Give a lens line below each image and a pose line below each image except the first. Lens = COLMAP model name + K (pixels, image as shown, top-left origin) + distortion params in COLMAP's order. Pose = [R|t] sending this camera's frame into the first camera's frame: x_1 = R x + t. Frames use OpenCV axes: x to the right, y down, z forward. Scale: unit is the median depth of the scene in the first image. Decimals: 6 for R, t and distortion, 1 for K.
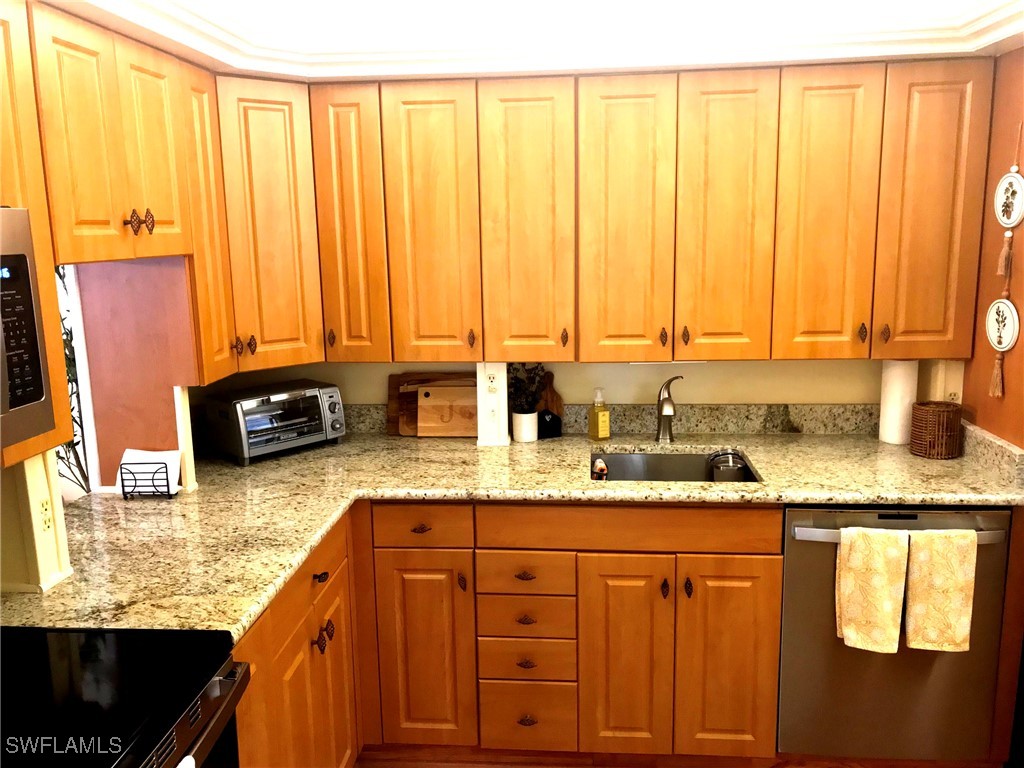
lens RADIAL K [[831.0, 0, 511.9], [0, 831.0, 381.8], [0, 0, 1]] dist [0.045962, -0.062116]
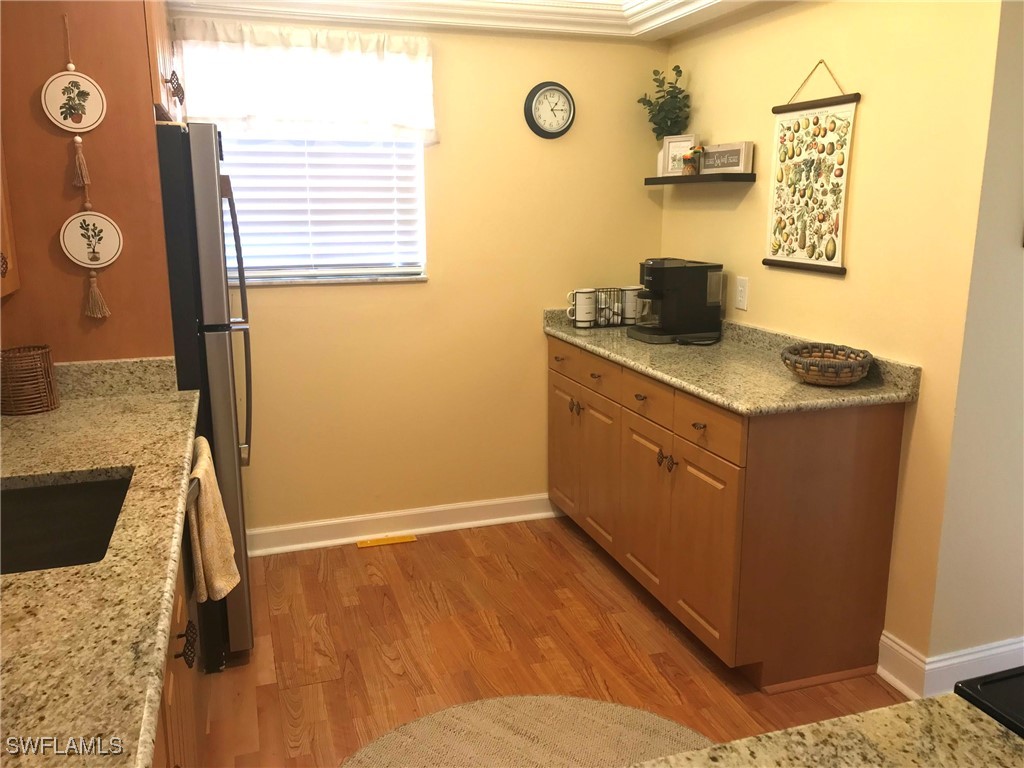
lens RADIAL K [[831.0, 0, 513.1], [0, 831.0, 382.3], [0, 0, 1]] dist [0.045962, -0.062116]
pose [[-0.400523, -0.178909, 0.898651, -0.466728], [0.179626, 0.946392, 0.268472, -0.083118], [-0.898508, 0.268950, -0.346915, 0.940389]]
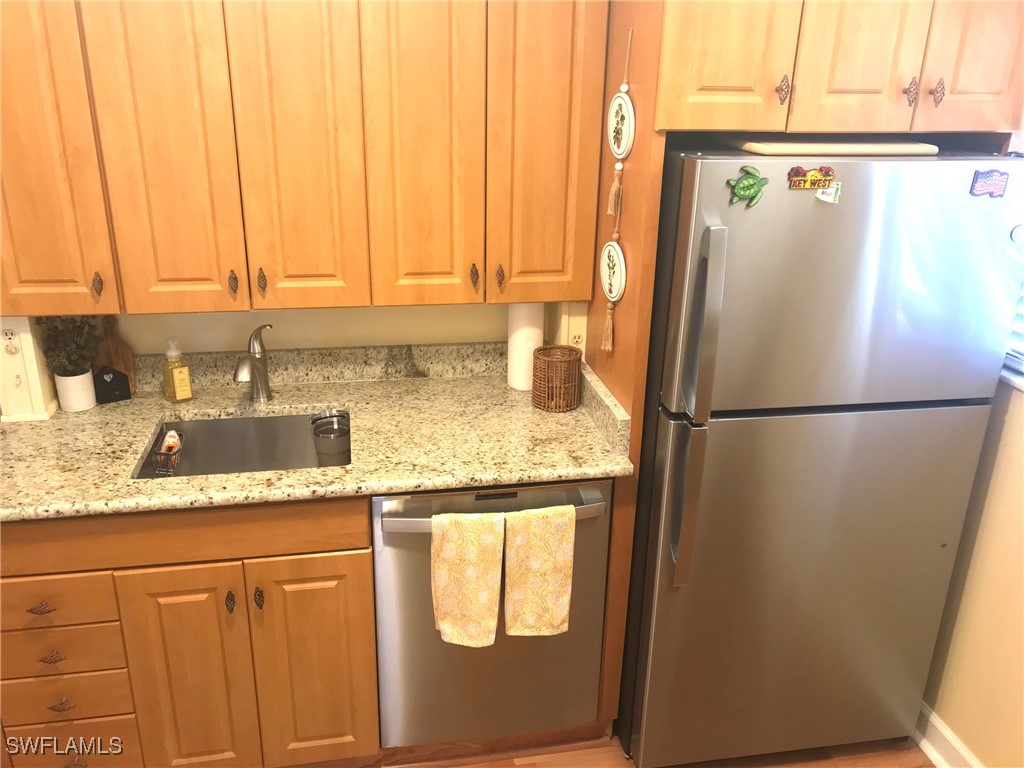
lens RADIAL K [[831.0, 0, 511.8], [0, 831.0, 380.0], [0, 0, 1]] dist [0.045962, -0.062116]
pose [[0.961628, -0.056818, 0.268409, 0.239945], [0.007921, 0.983662, 0.179850, -0.112878], [-0.274242, -0.170823, 0.946367, 0.180232]]
